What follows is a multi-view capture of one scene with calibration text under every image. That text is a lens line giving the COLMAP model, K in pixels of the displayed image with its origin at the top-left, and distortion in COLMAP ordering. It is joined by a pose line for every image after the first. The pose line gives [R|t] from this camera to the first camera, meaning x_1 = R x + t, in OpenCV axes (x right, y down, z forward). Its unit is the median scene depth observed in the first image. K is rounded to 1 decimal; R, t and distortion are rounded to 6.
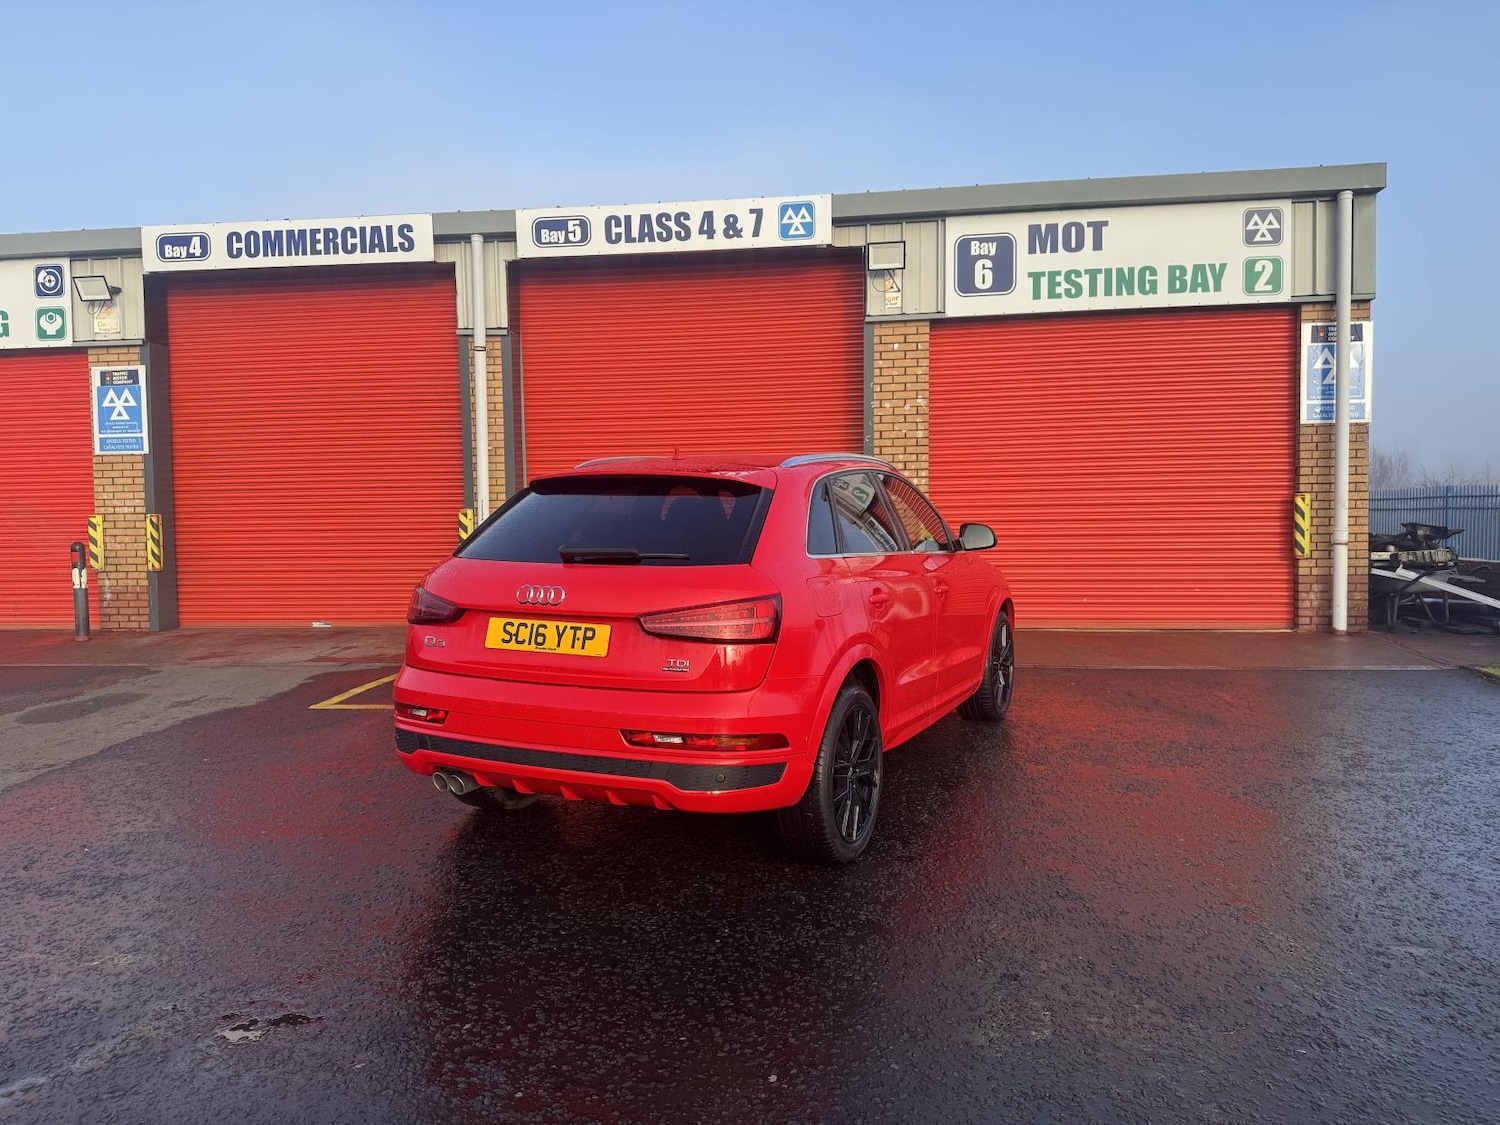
lens RADIAL K [[1035.8, 0, 747.5], [0, 1035.8, 570.8], [0, 0, 1]] dist [0.035186, -0.039433]
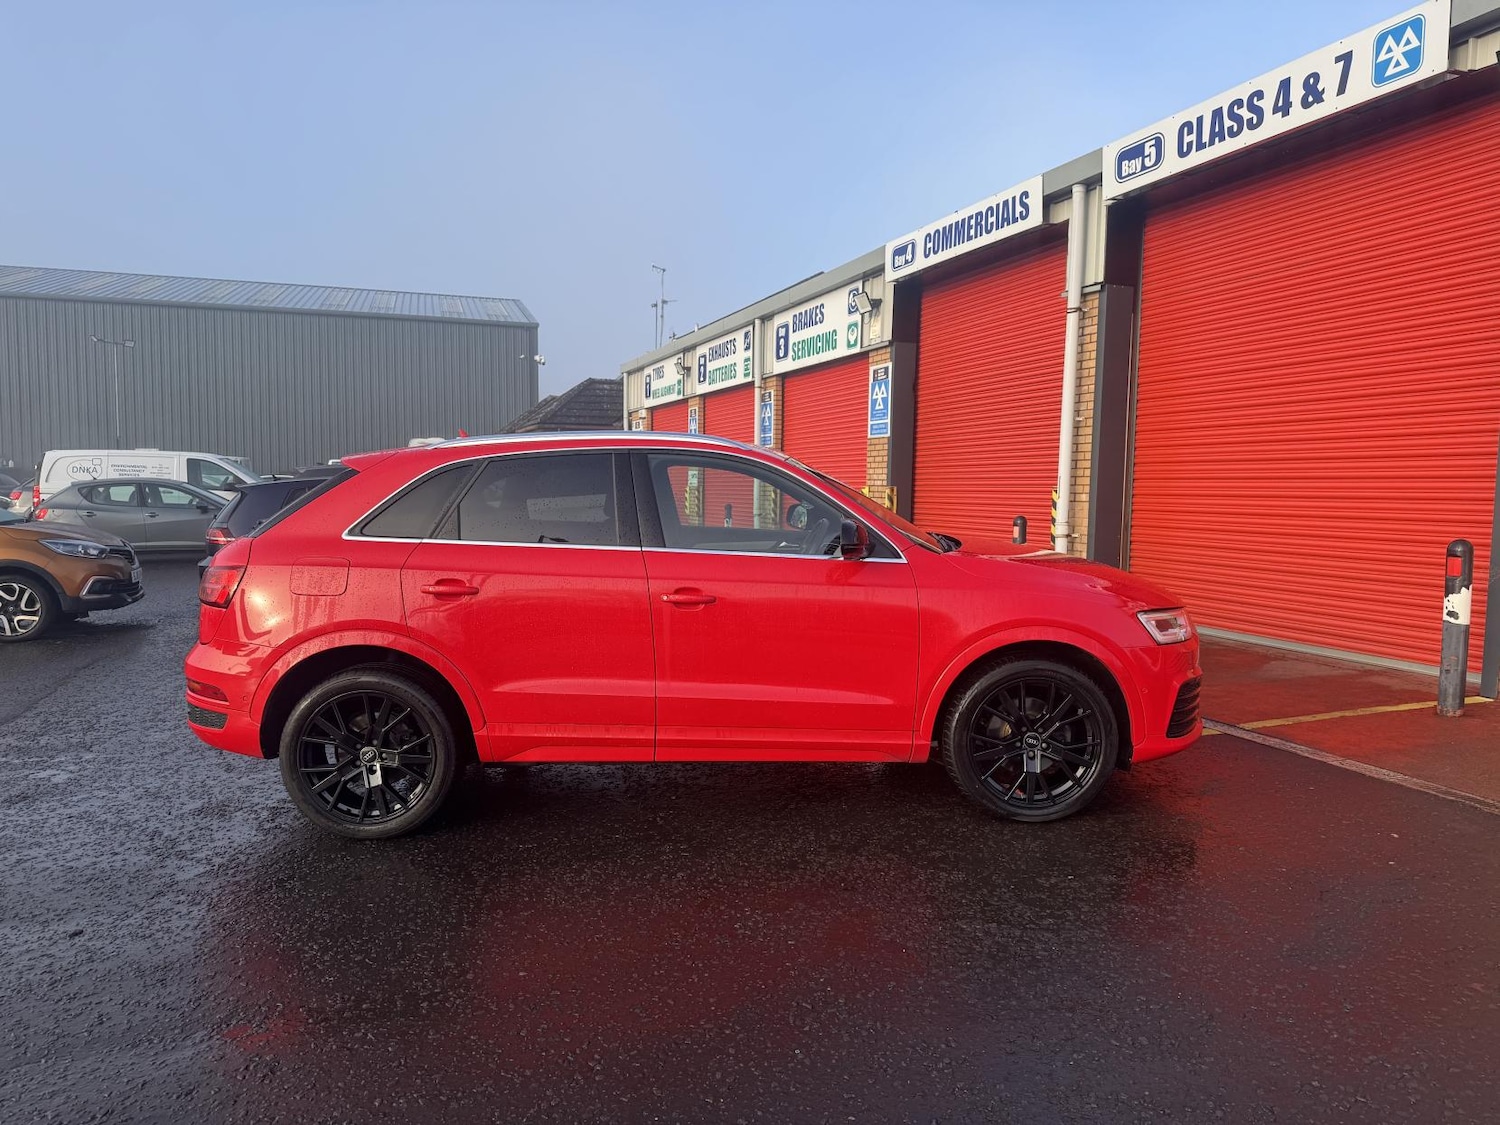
lens RADIAL K [[1035.8, 0, 747.8], [0, 1035.8, 569.3], [0, 0, 1]] dist [0.035186, -0.039433]
pose [[0.478951, 0.085002, -0.873717, 0.444830], [-0.064649, 0.996014, 0.061461, -0.026812], [0.875458, 0.027048, 0.482537, 0.331804]]
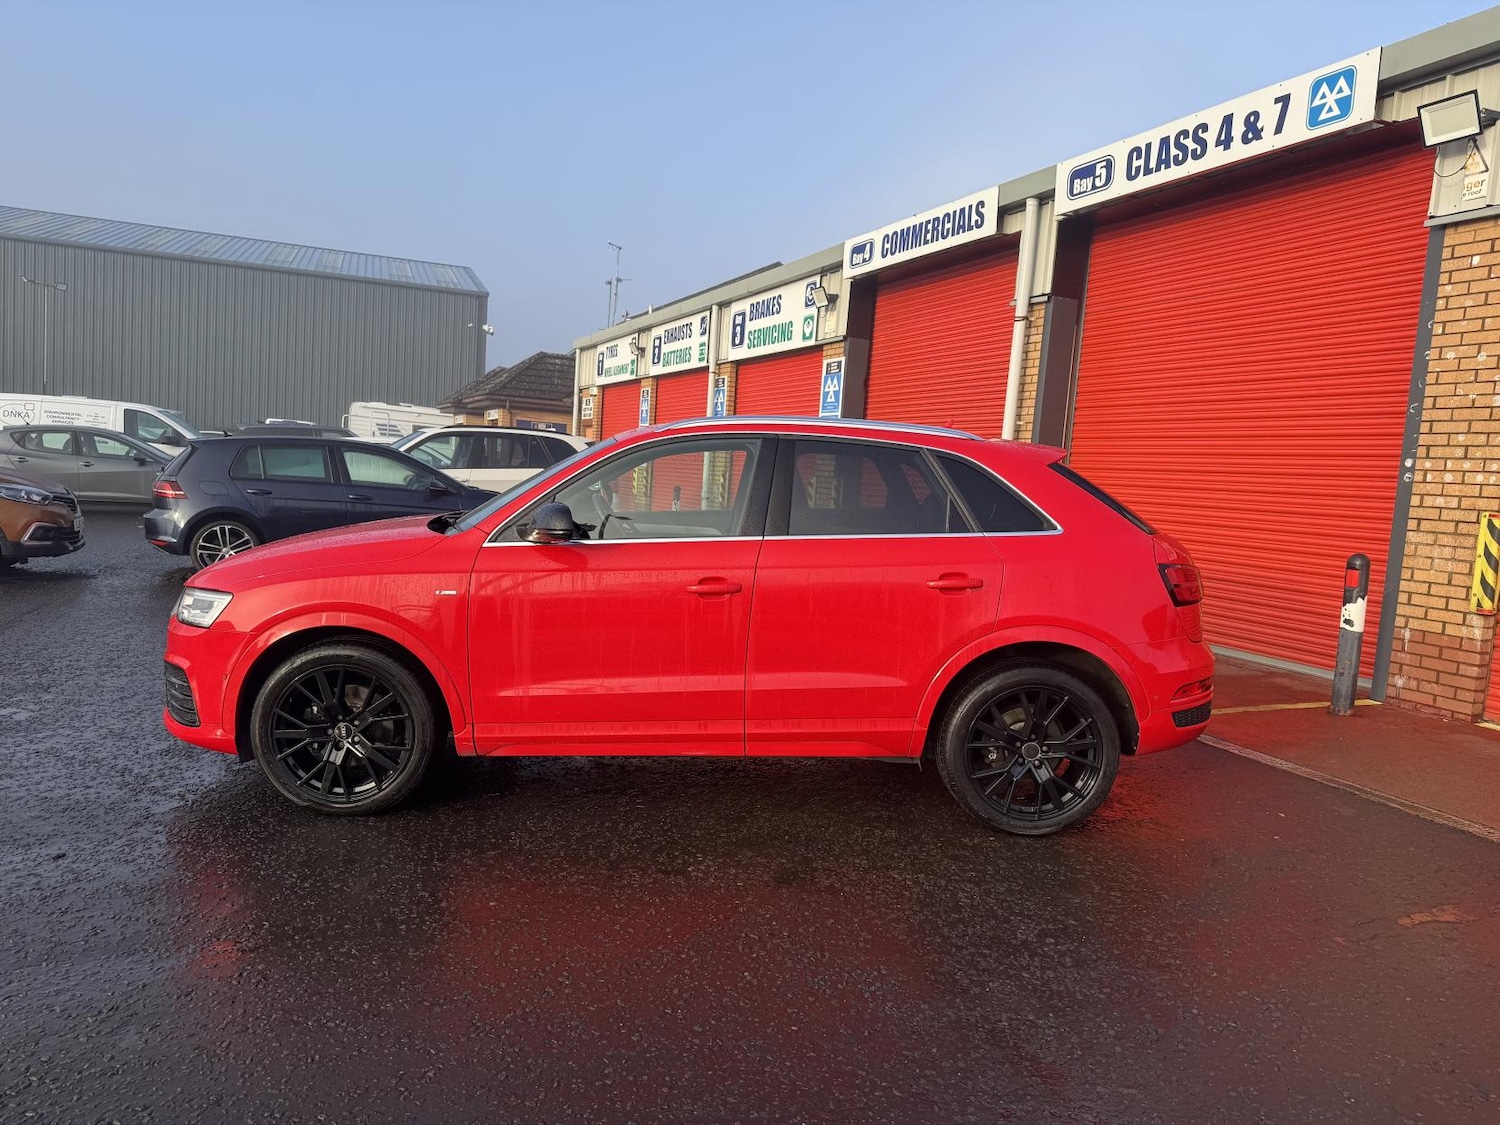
lens RADIAL K [[1035.8, 0, 747.3], [0, 1035.8, 563.1], [0, 0, 1]] dist [0.035186, -0.039433]
pose [[0.524388, 0.117595, -0.843320, 0.464620], [-0.119415, 0.990786, 0.063904, -0.024039], [0.843064, 0.067194, 0.533599, 0.309829]]
